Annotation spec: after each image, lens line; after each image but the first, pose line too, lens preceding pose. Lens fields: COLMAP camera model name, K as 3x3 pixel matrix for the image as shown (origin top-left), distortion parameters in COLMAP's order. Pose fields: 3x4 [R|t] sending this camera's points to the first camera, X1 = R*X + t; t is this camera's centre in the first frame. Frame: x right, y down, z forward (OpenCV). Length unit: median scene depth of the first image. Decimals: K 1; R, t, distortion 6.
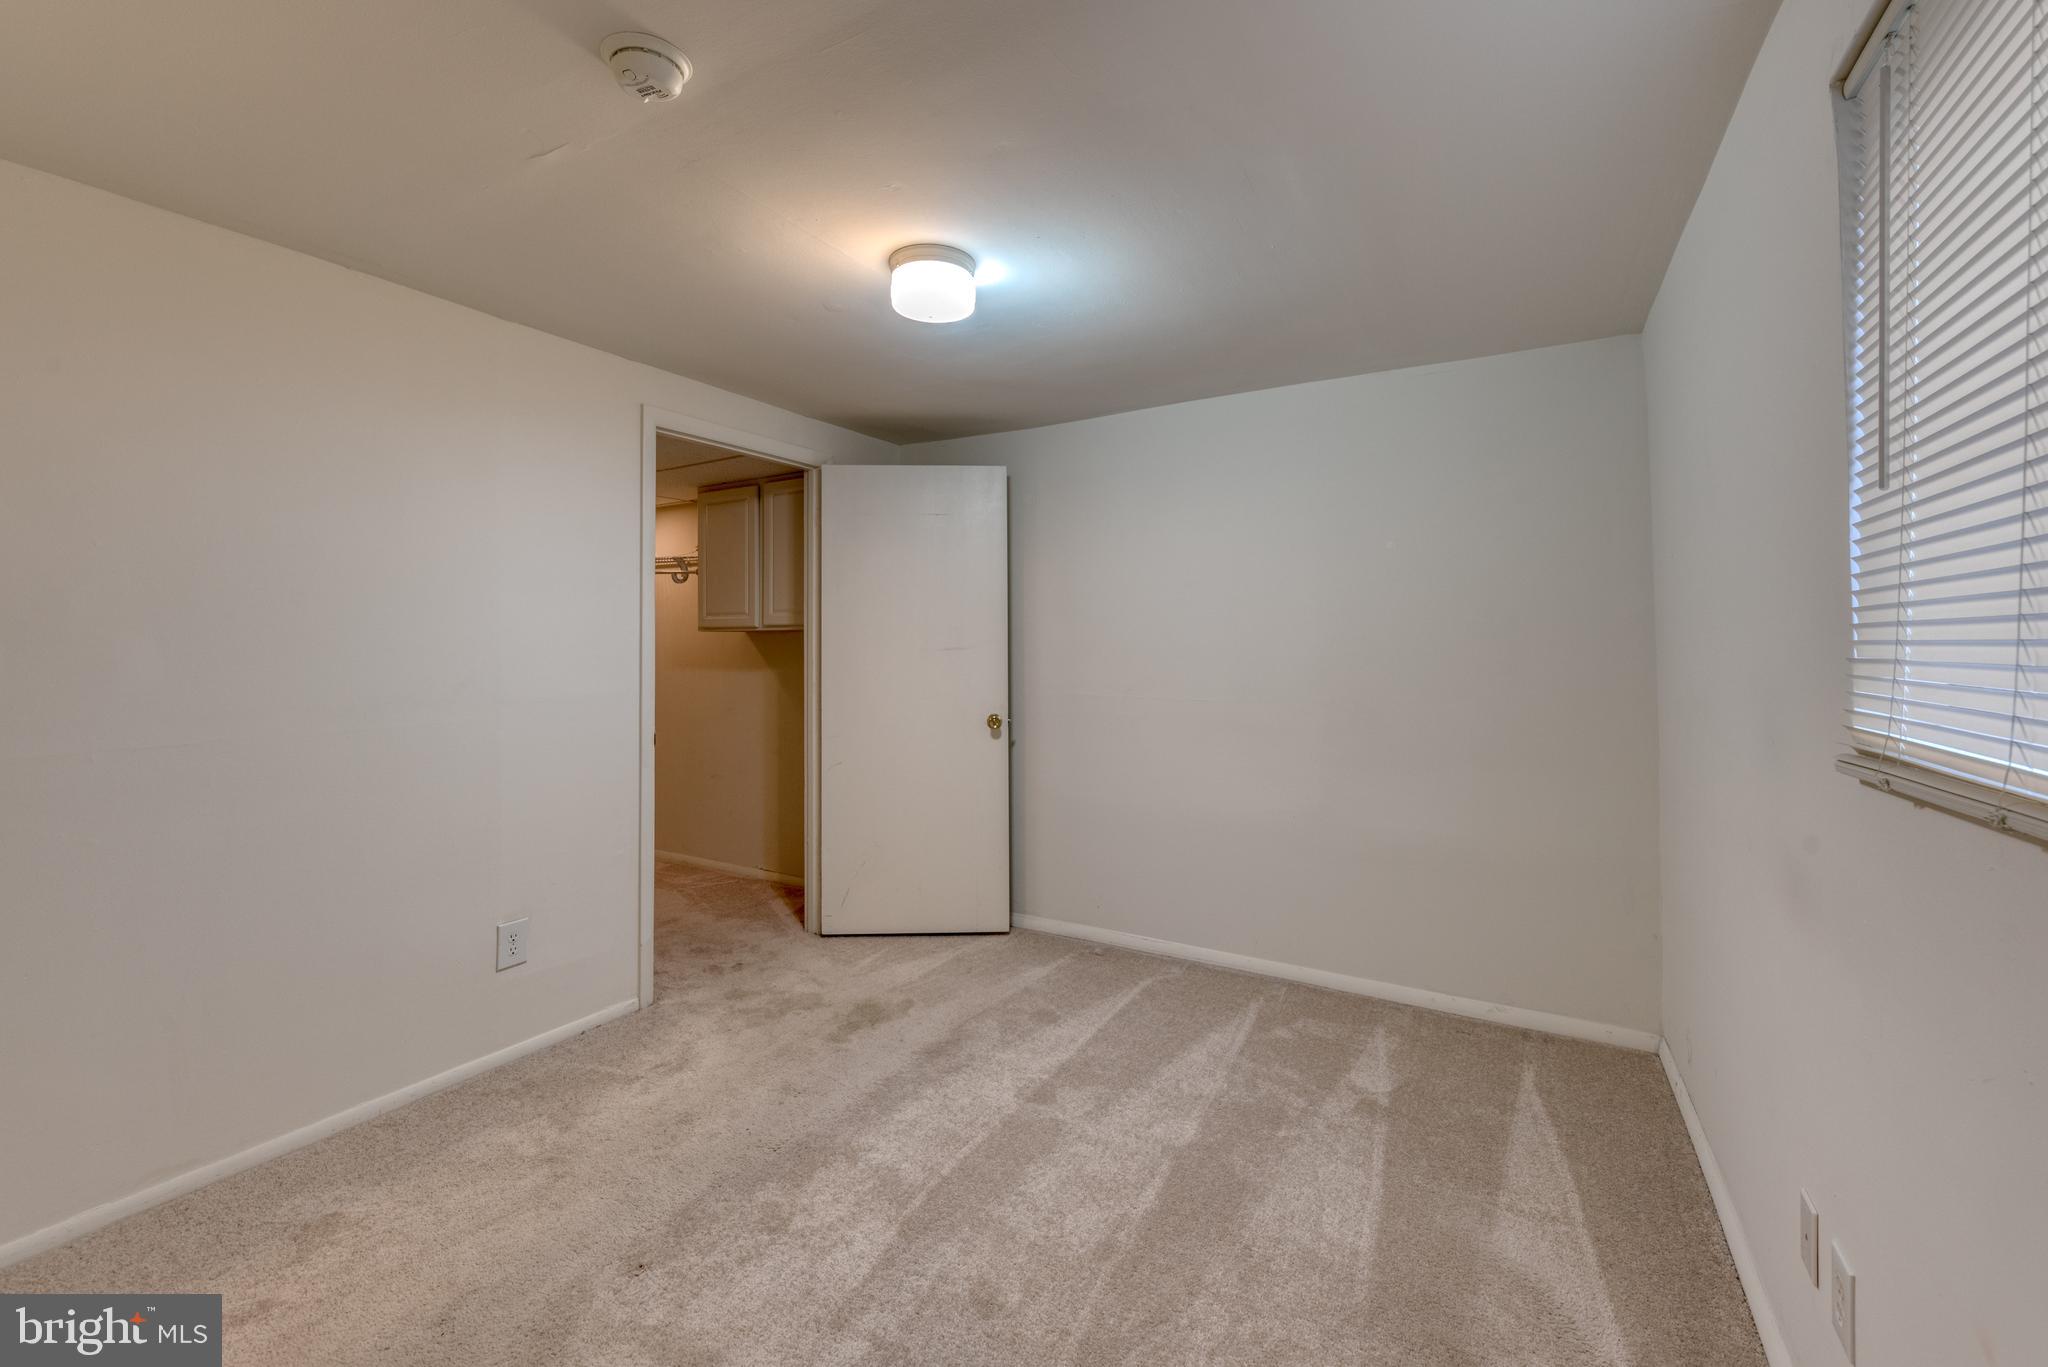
lens RADIAL K [[823.8, 0, 1036.4], [0, 823.8, 649.4], [0, 0, 1]] dist [0.003257, -0.000029]
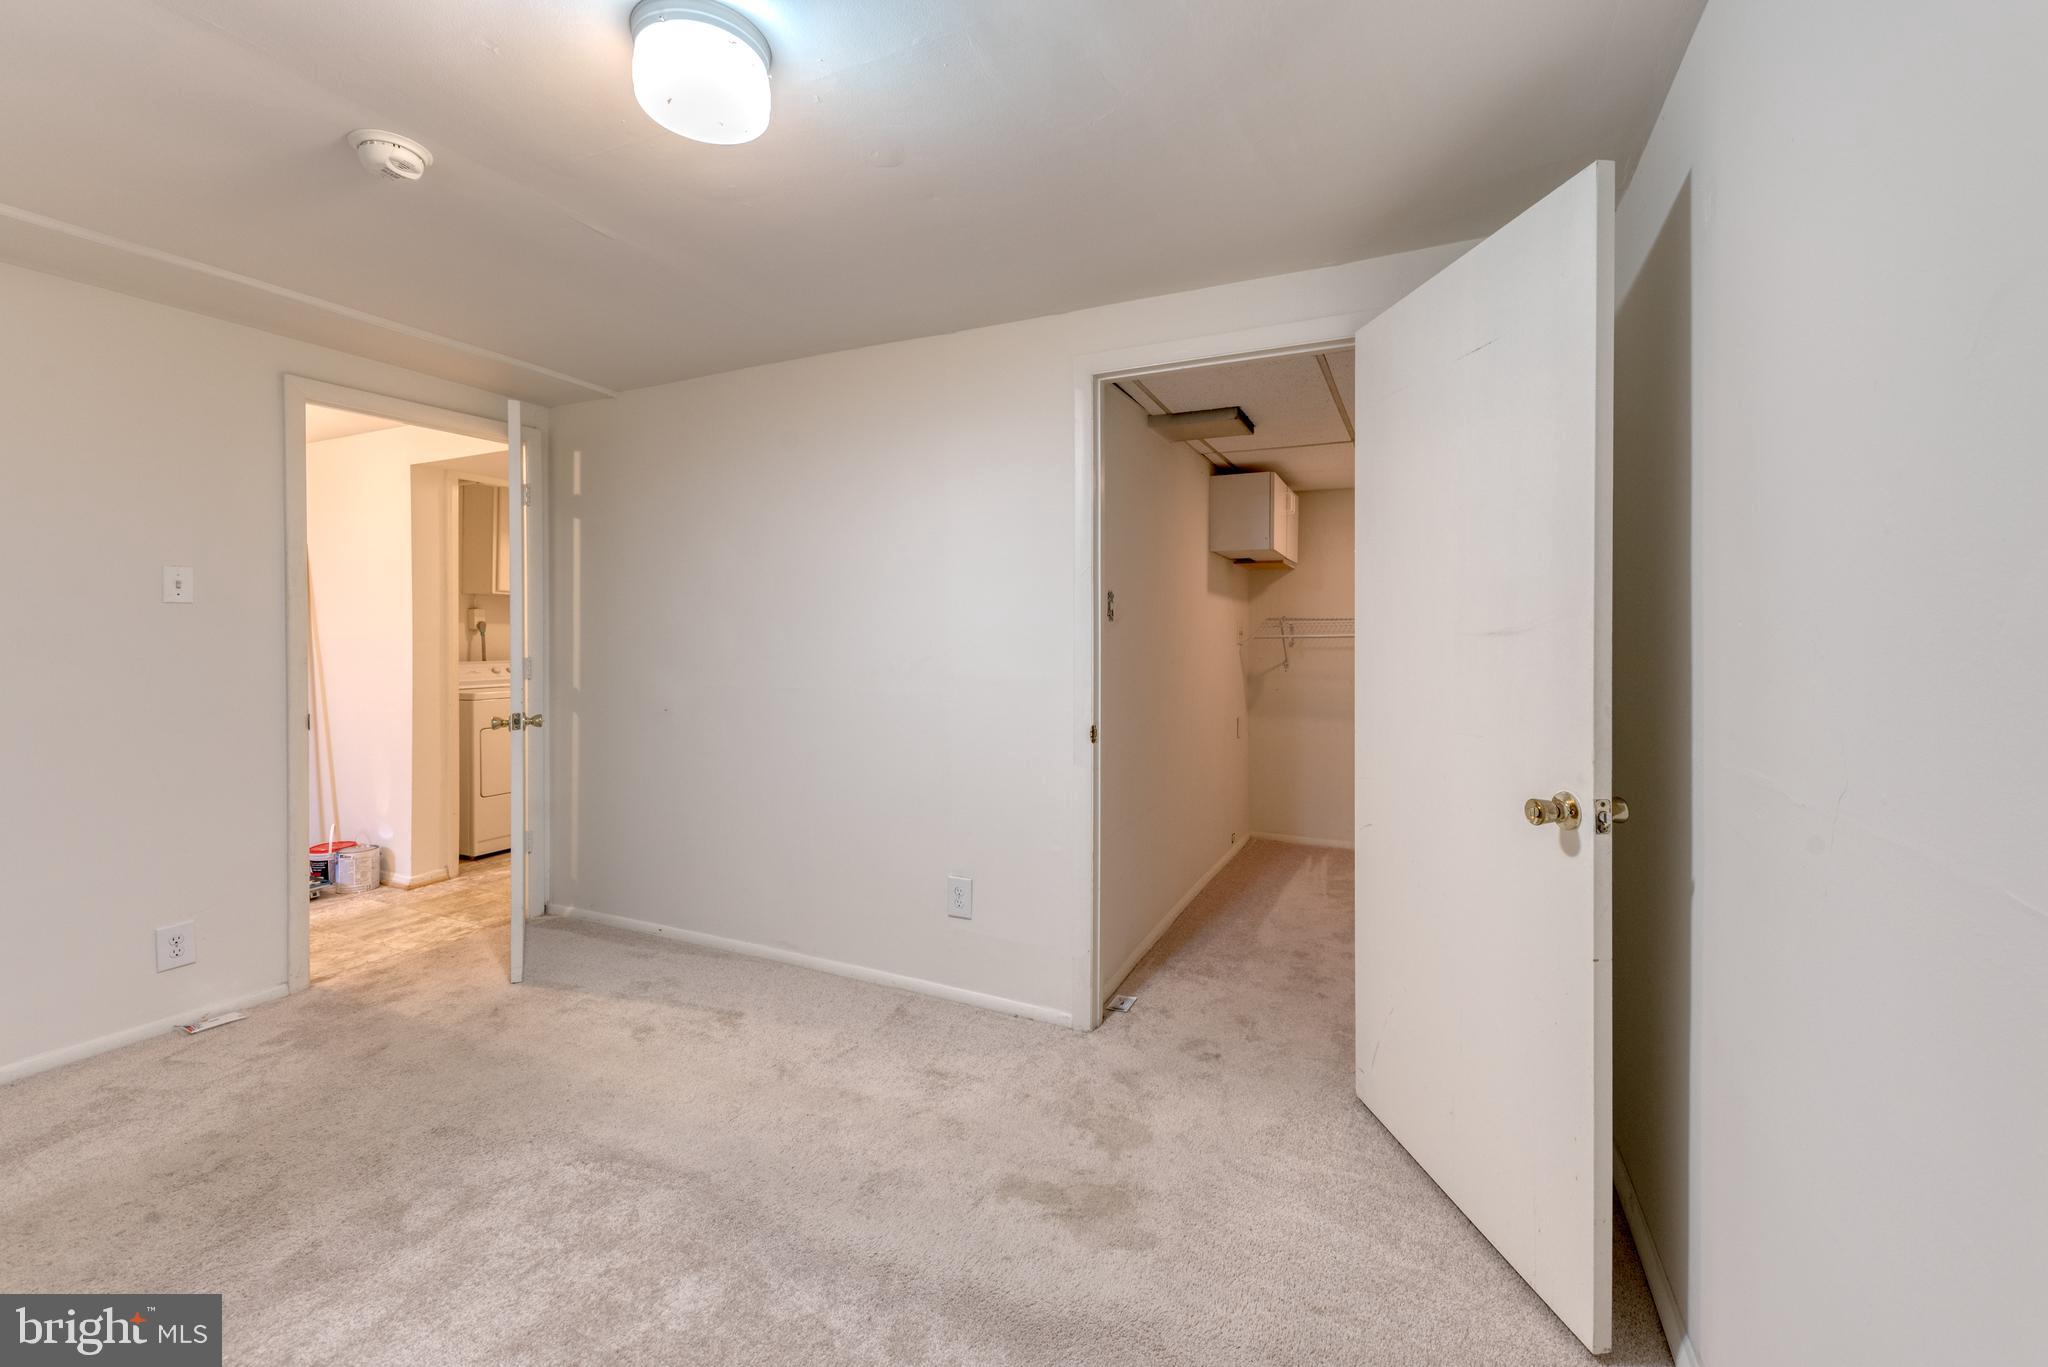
lens RADIAL K [[823.8, 0, 1036.4], [0, 823.8, 649.4], [0, 0, 1]] dist [0.003257, -0.000029]
pose [[0.089581, 0.018213, -0.995813, 0.432768], [-0.003837, 0.999832, 0.017941, 0.002922], [0.995972, 0.002213, 0.089636, 0.925699]]
